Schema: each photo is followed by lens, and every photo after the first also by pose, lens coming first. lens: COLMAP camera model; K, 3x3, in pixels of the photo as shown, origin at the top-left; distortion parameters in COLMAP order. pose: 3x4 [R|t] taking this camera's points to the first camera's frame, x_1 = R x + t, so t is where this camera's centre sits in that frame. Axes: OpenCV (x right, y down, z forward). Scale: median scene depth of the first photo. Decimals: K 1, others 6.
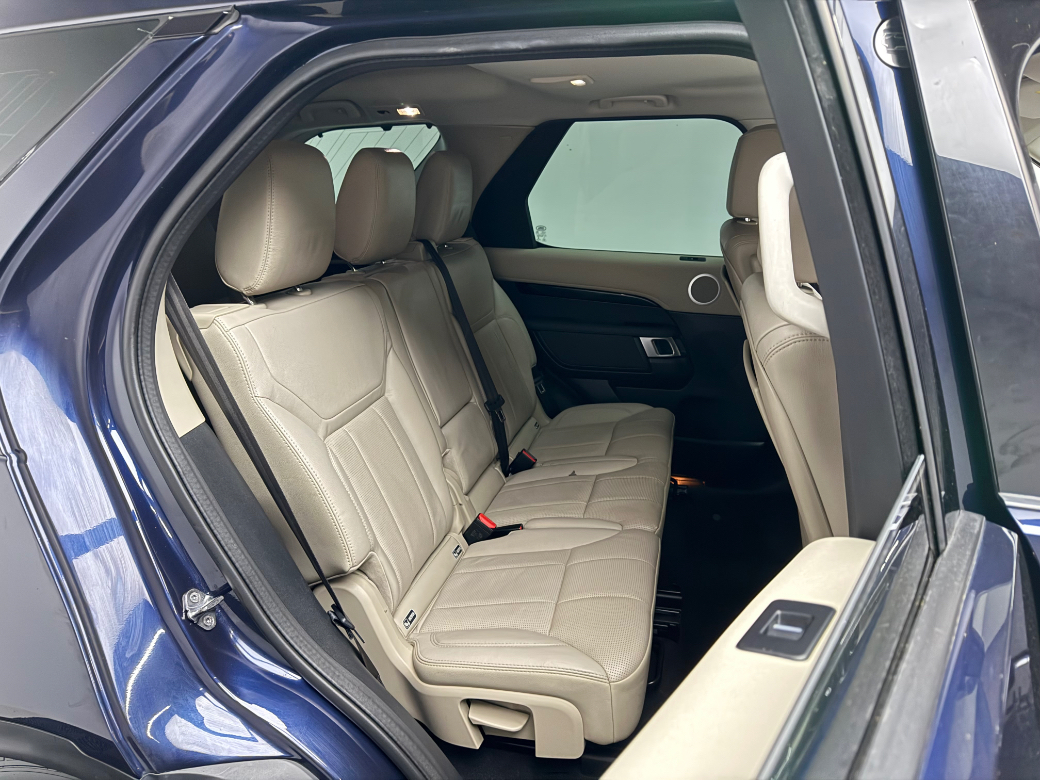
lens RADIAL K [[742.1, 0, 520.0], [0, 742.1, 390.0], [0, 0, 1]] dist [0.065442, -0.082850]
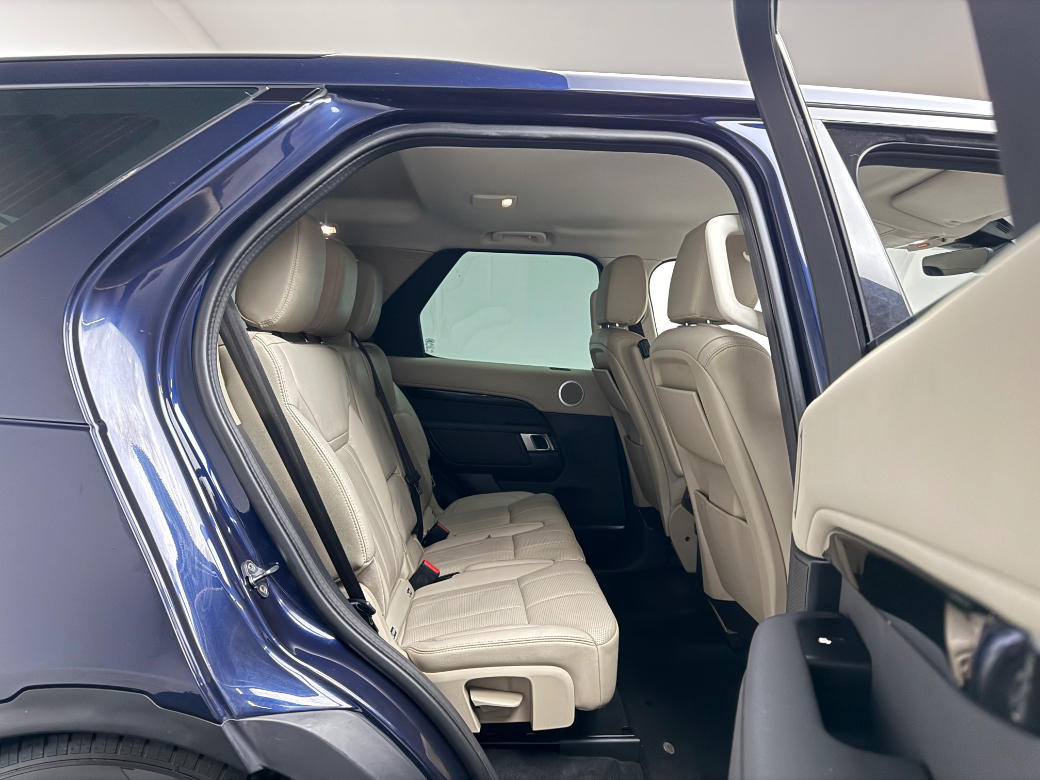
lens RADIAL K [[742.1, 0, 520.0], [0, 742.1, 390.0], [0, 0, 1]] dist [0.065442, -0.082850]
pose [[0.957849, 0.024470, 0.286227, -0.241725], [0.046098, 0.970361, -0.237224, 0.193223], [-0.283549, 0.240419, 0.928331, -0.108095]]
